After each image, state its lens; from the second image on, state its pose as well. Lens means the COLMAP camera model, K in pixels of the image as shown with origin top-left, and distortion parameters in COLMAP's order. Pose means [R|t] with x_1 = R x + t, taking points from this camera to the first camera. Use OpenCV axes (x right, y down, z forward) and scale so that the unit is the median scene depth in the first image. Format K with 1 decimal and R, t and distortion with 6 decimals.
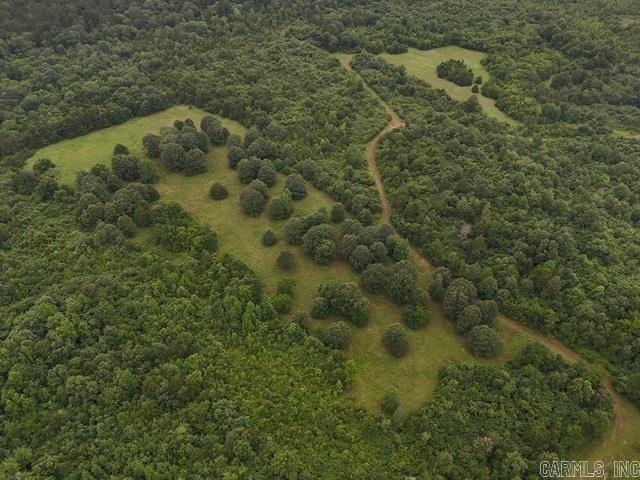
lens RADIAL K [[469.9, 0, 319.4], [0, 469.9, 243.1], [0, 0, 1]] dist [0.066403, -0.062005]
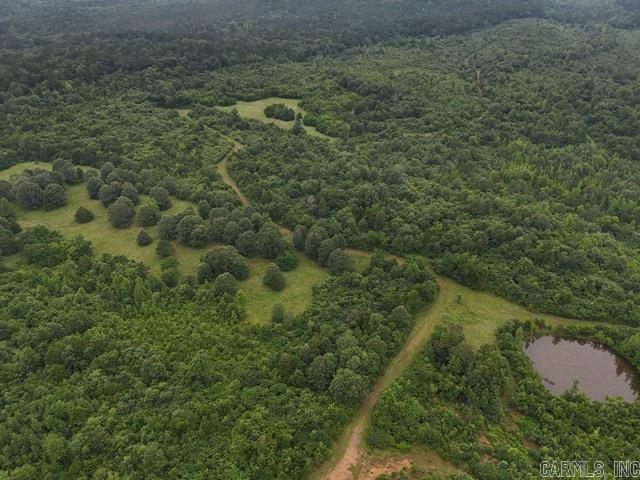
lens RADIAL K [[469.9, 0, 320.6], [0, 469.9, 241.9], [0, 0, 1]] dist [0.066403, -0.062005]
pose [[0.937245, -0.179313, 0.299031, -0.044607], [0.230656, 0.962008, -0.146076, 0.210848], [-0.261477, 0.205882, 0.942996, -0.118847]]
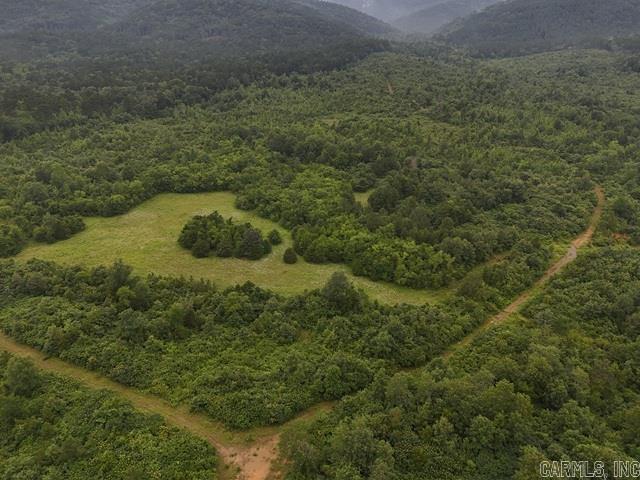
lens RADIAL K [[469.9, 0, 320.3], [0, 469.9, 240.9], [0, 0, 1]] dist [0.066403, -0.062005]
pose [[0.692844, -0.308954, 0.651547, 0.055850], [0.476648, 0.874234, -0.092310, -0.360711], [-0.541085, 0.374515, 0.752971, 0.799329]]
